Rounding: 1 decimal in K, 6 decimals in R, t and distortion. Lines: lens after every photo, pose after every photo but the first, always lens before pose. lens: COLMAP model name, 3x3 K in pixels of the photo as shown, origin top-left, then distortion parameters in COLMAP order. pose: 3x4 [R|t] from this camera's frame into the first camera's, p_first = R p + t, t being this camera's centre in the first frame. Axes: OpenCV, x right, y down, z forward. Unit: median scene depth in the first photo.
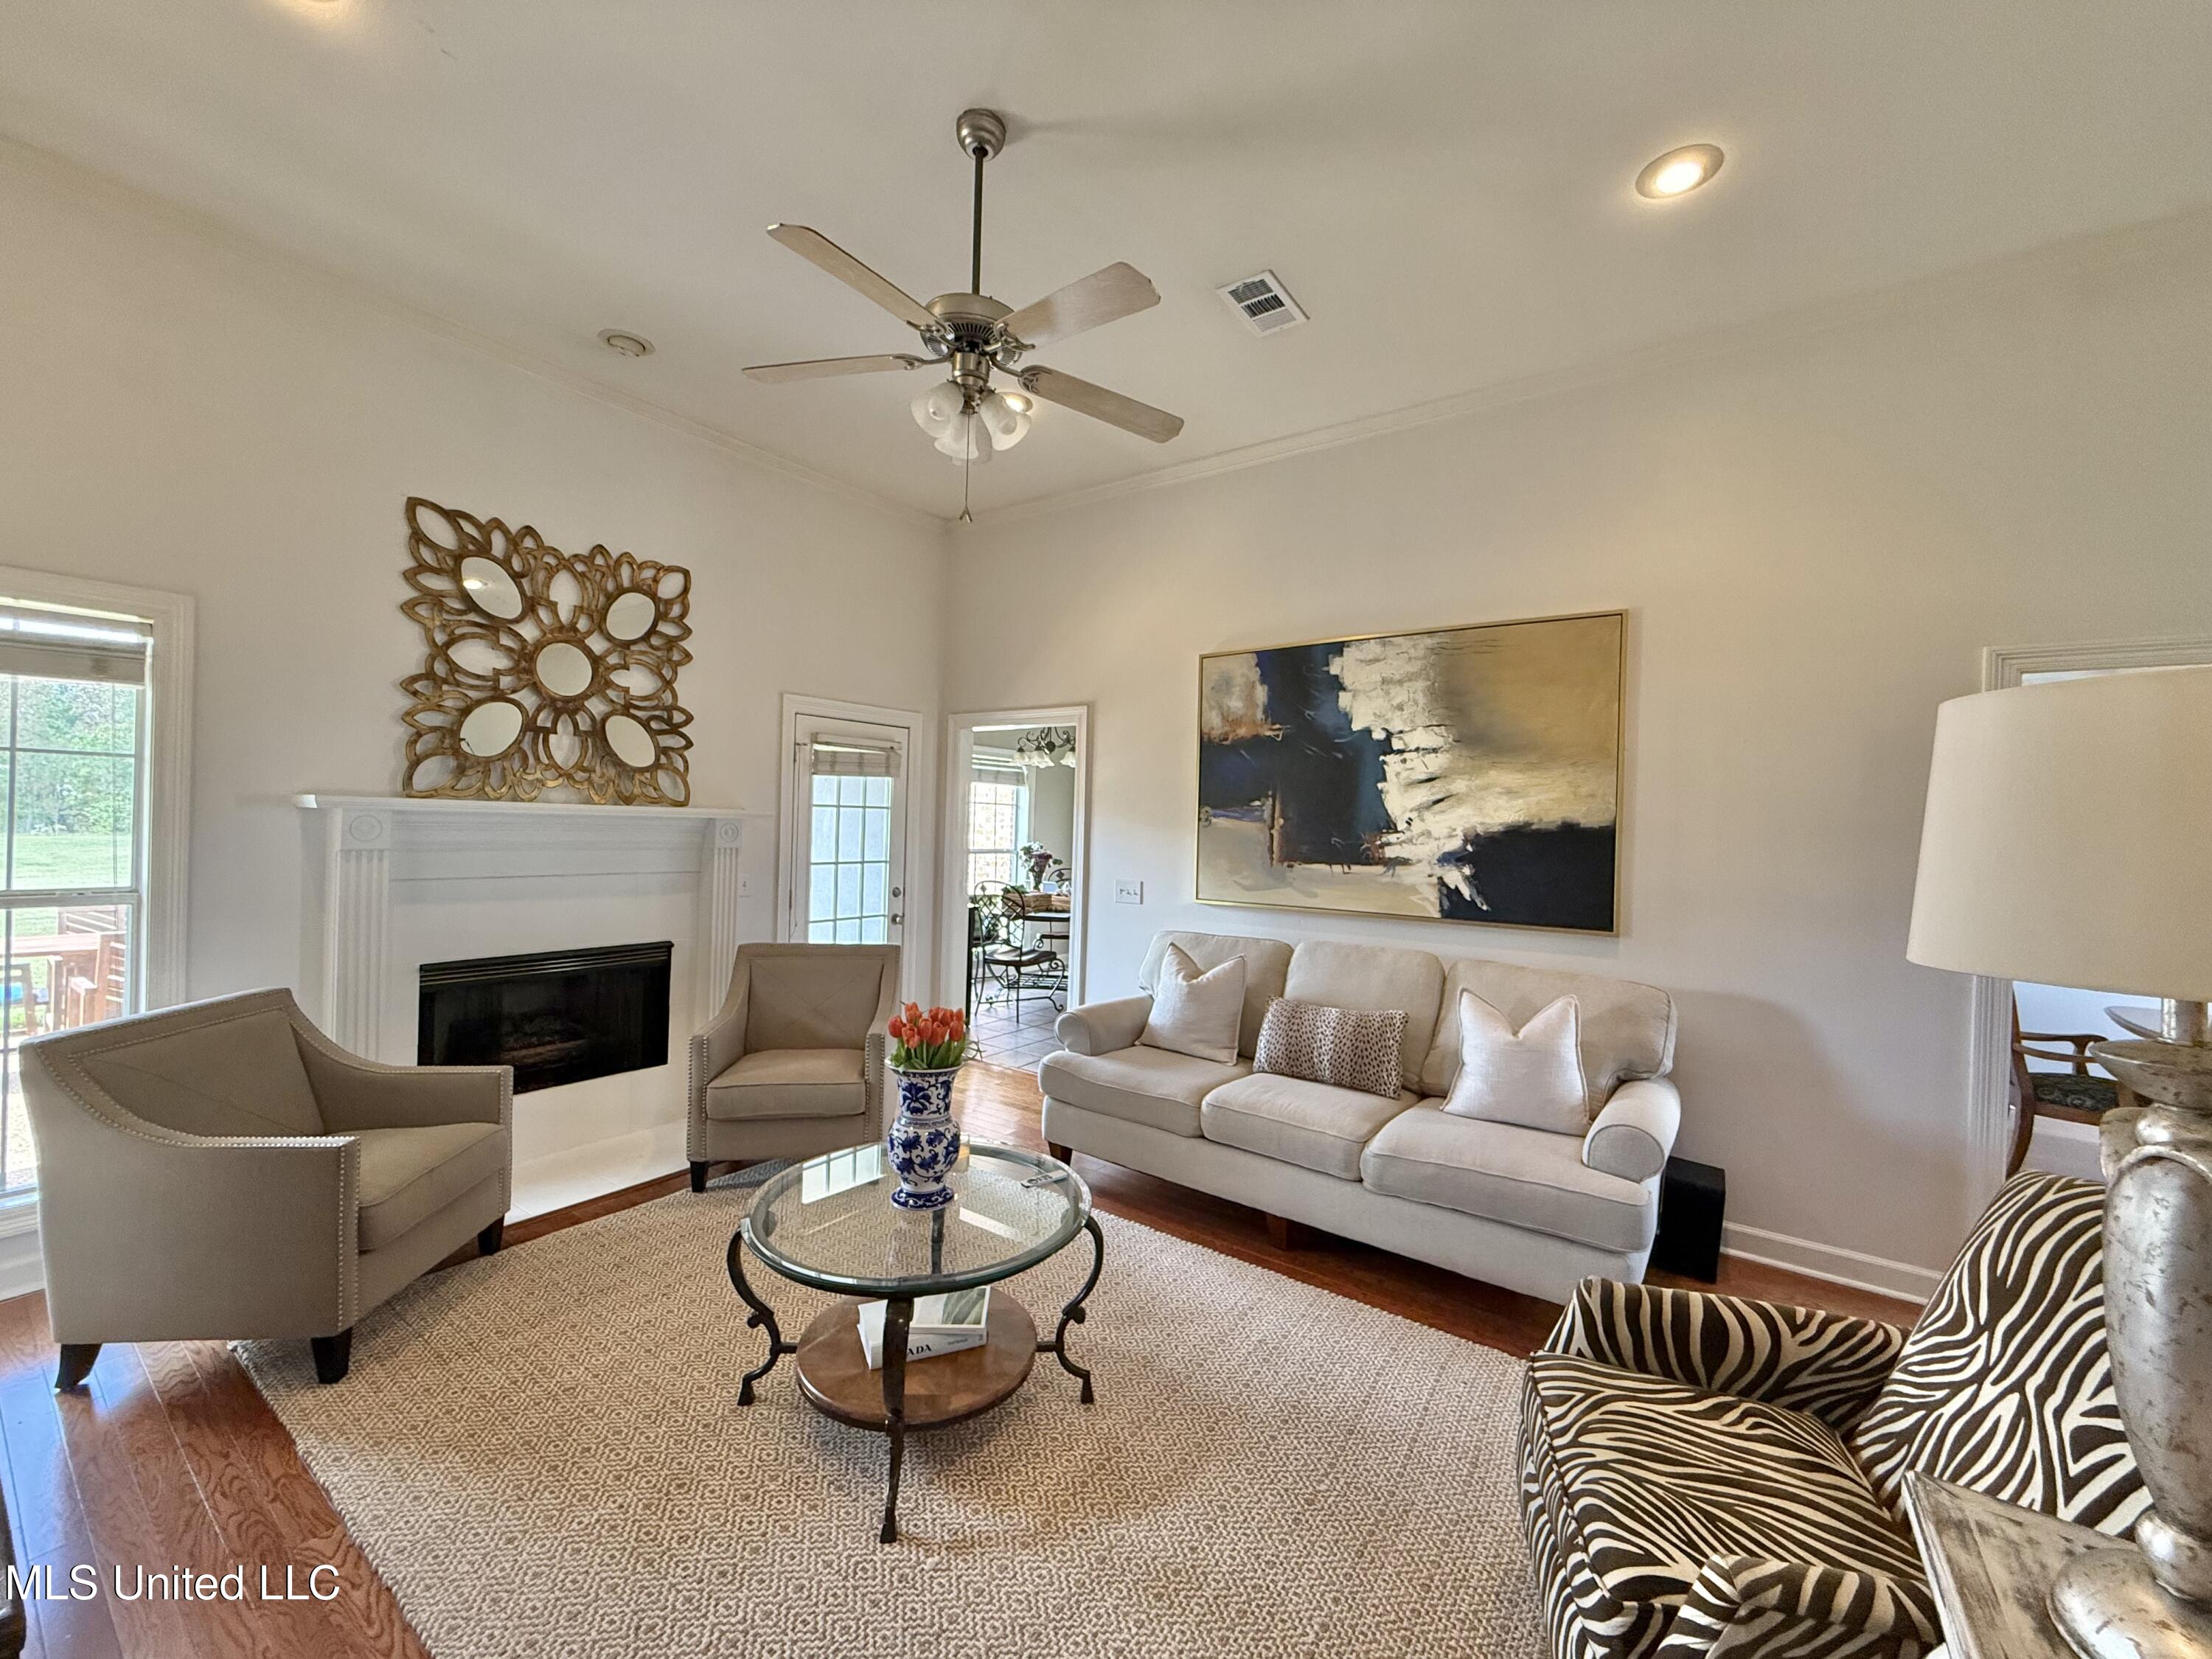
lens RADIAL K [[886.3, 0, 1101.9], [0, 886.3, 828.9], [0, 0, 1]] dist [0.000201, -0.000266]
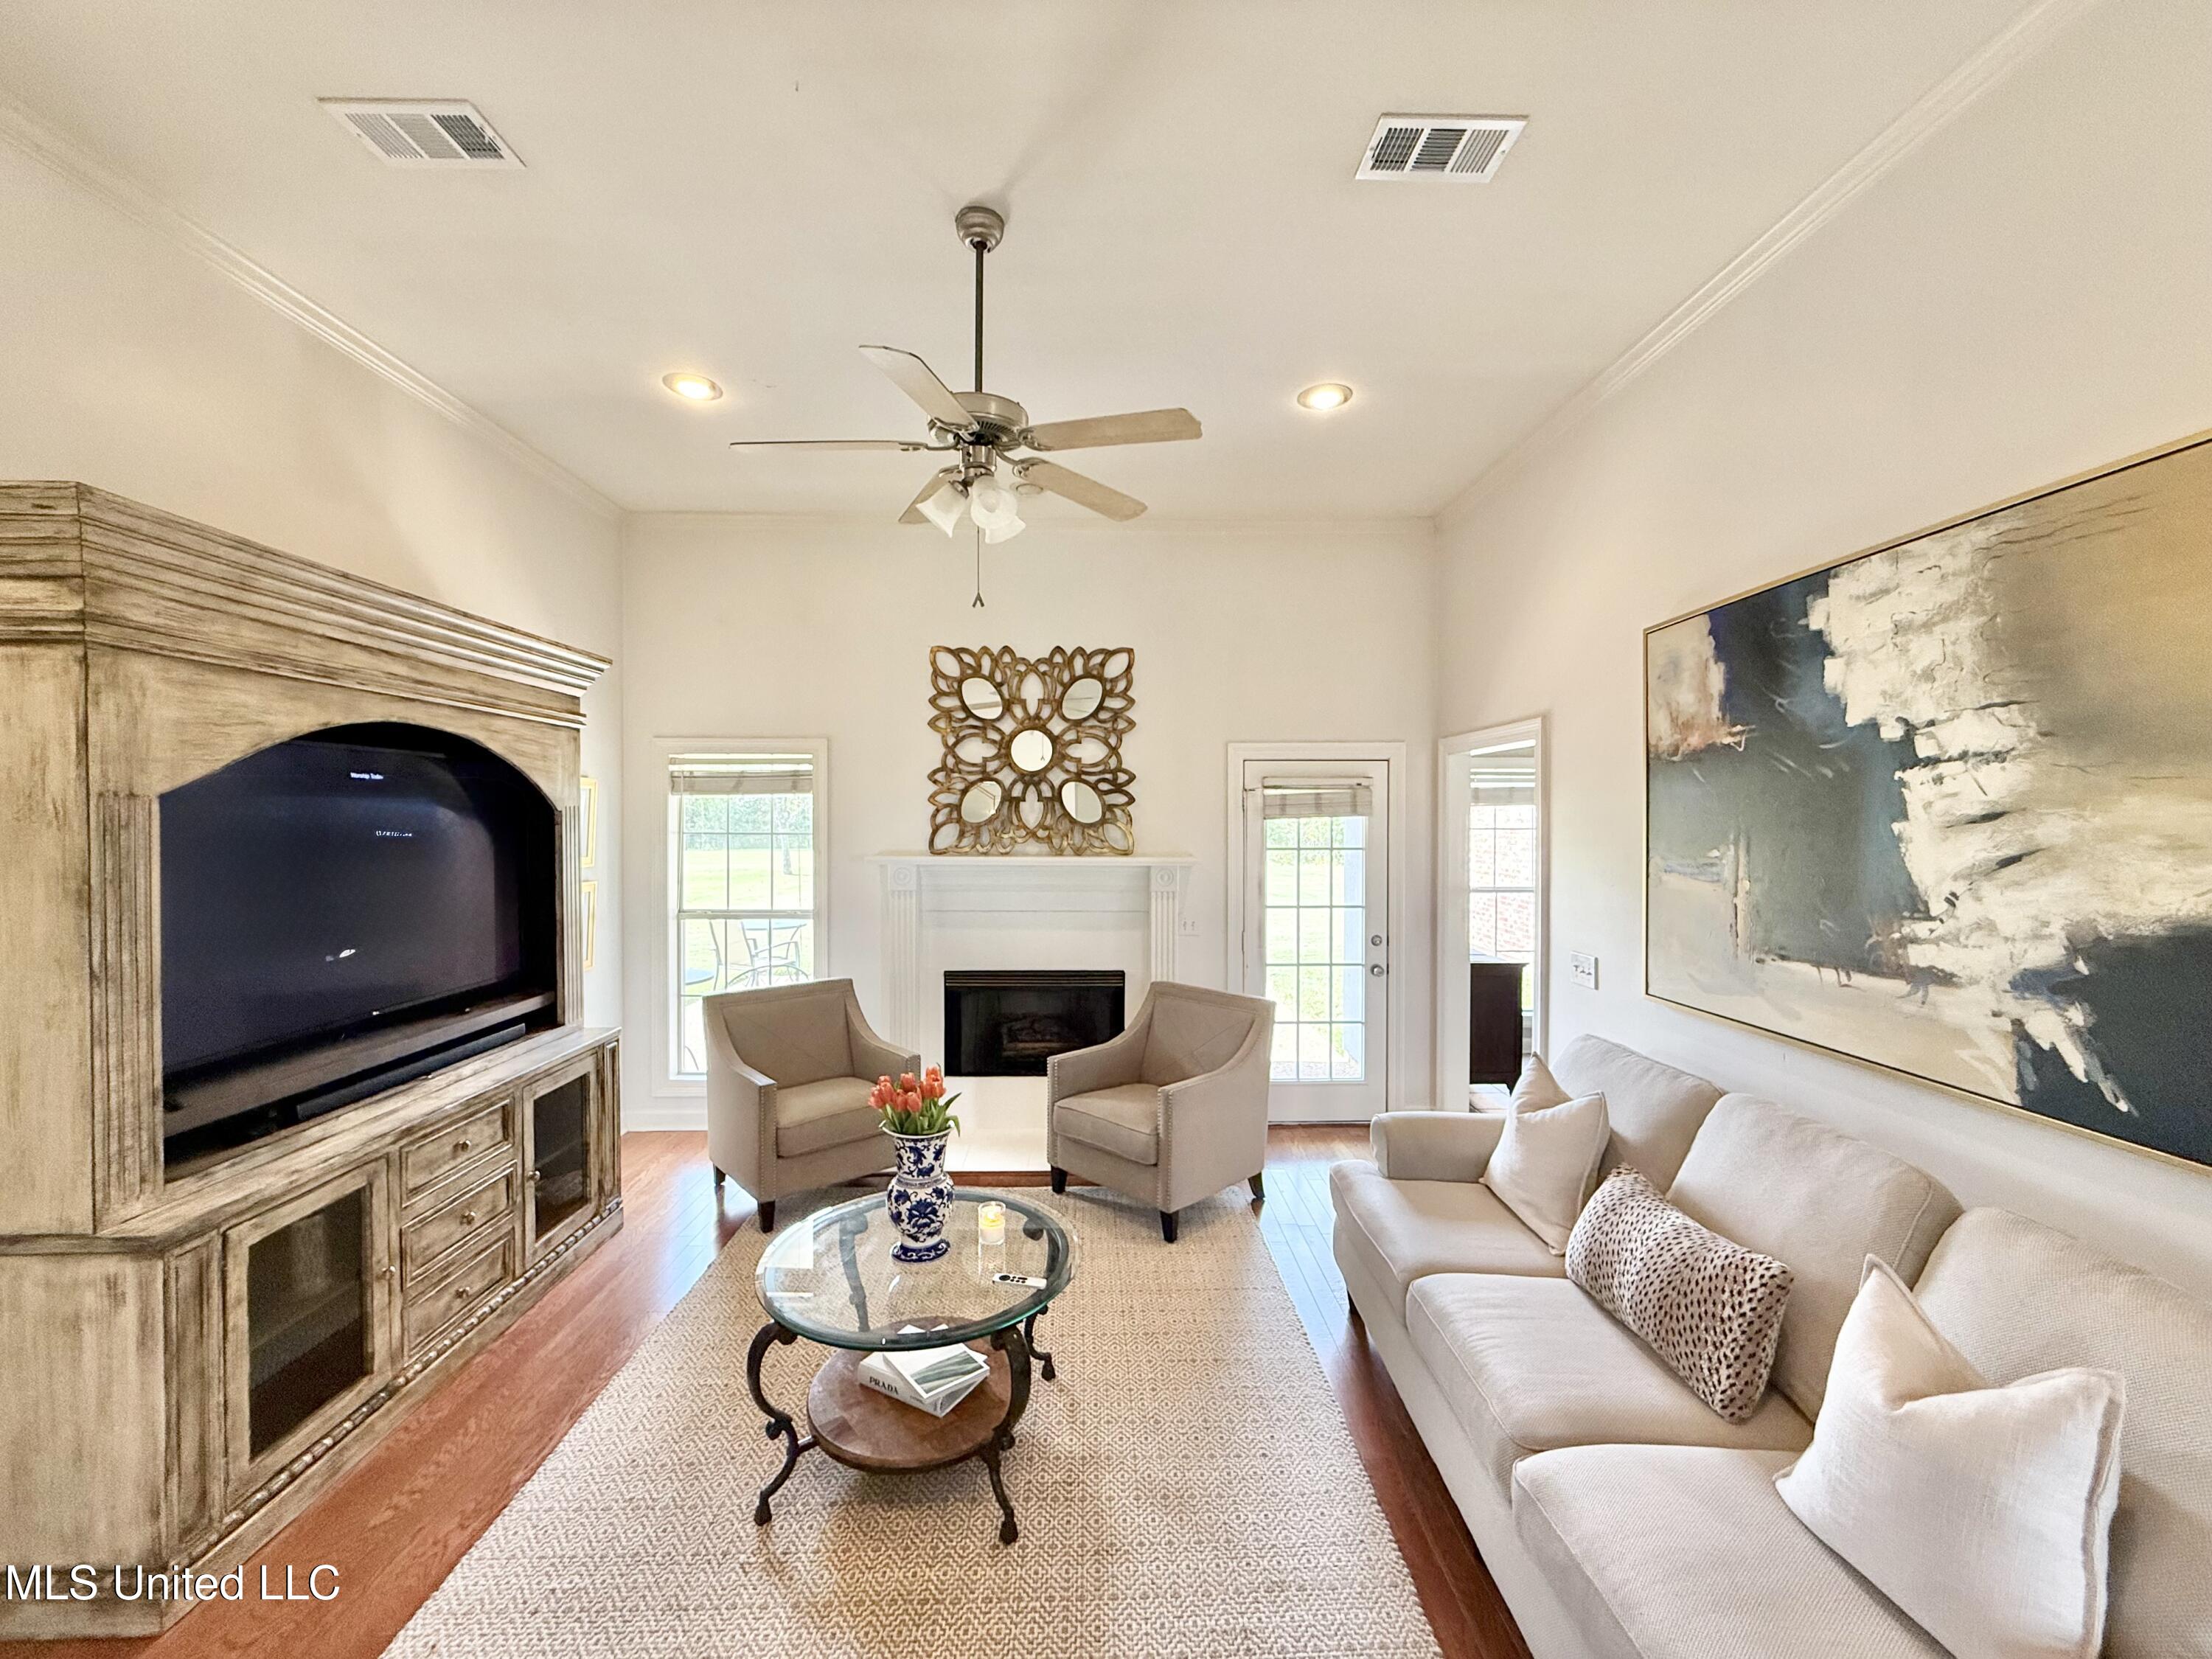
lens RADIAL K [[886.3, 0, 1101.9], [0, 886.3, 828.9], [0, 0, 1]] dist [0.000201, -0.000266]
pose [[0.592519, -0.017358, -0.805370, 0.468986], [0.009265, 0.999849, -0.014733, -0.045613], [0.805503, 0.001268, 0.592590, 0.314807]]
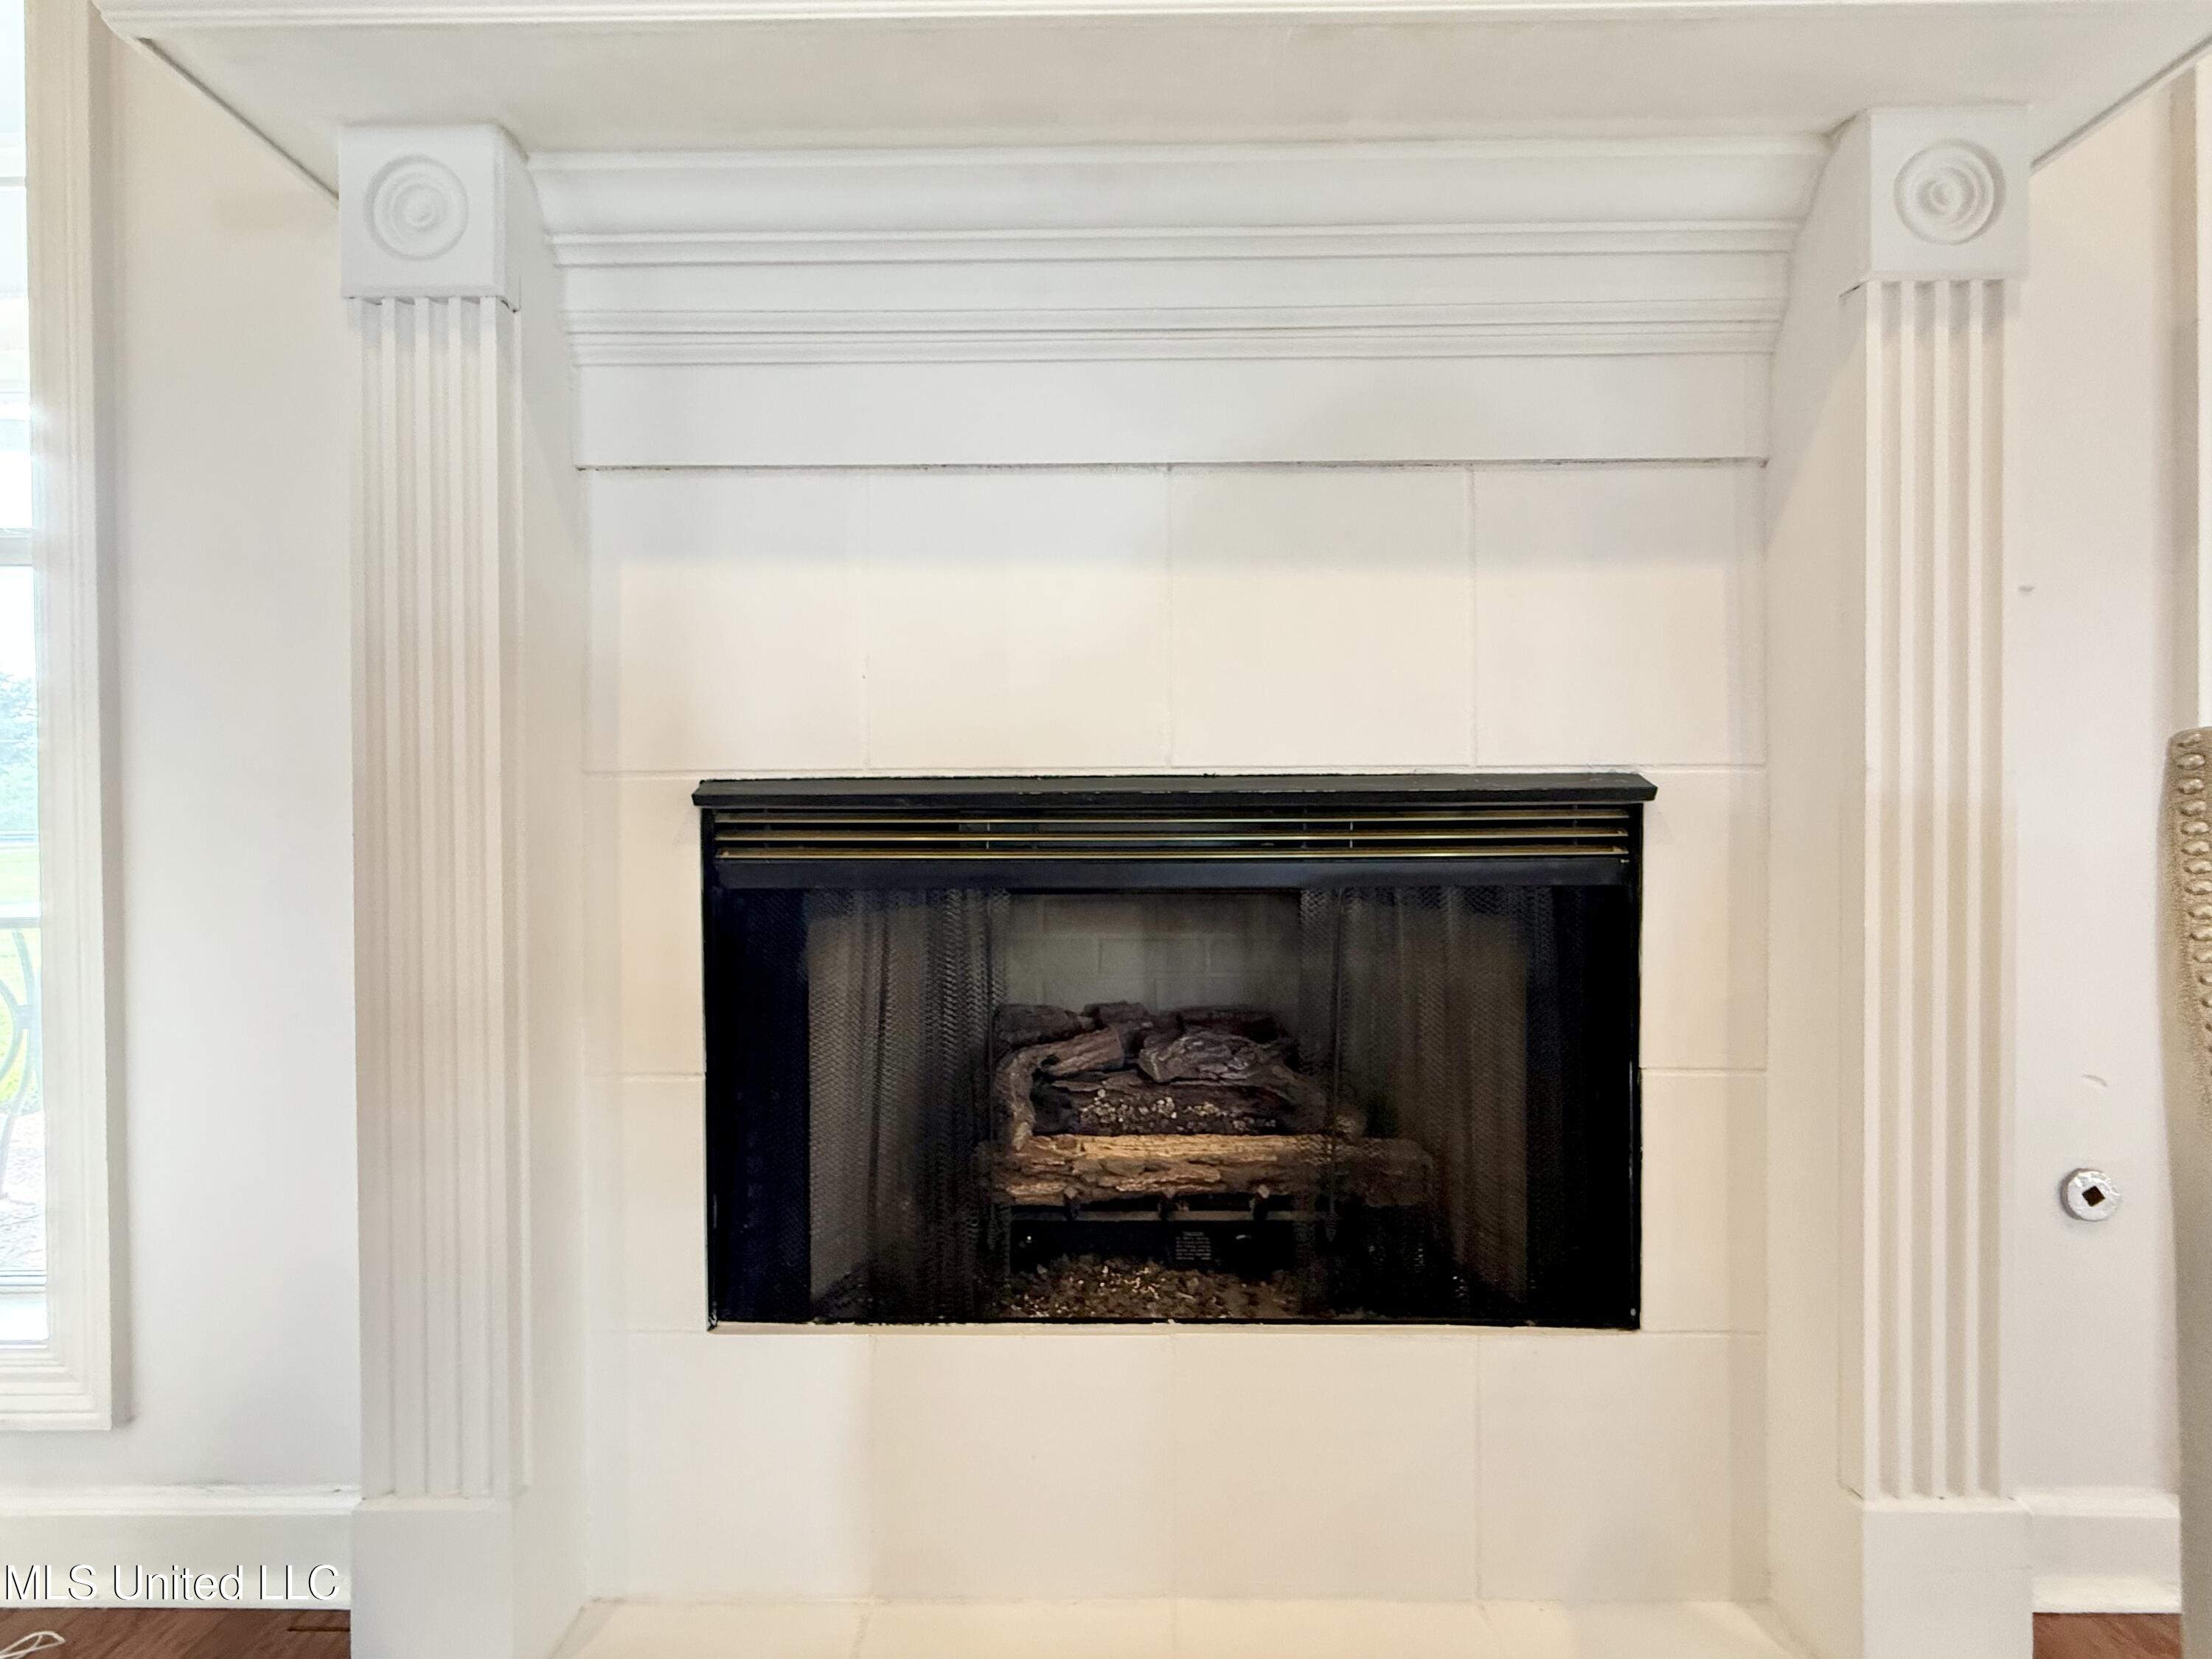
lens RADIAL K [[886.3, 0, 1101.9], [0, 886.3, 828.9], [0, 0, 1]] dist [0.000201, -0.000266]
pose [[0.568766, -0.029632, -0.821966, -0.416156], [0.022048, 0.999541, -0.020777, 0.154942], [0.822204, -0.006306, 0.569158, 0.832412]]
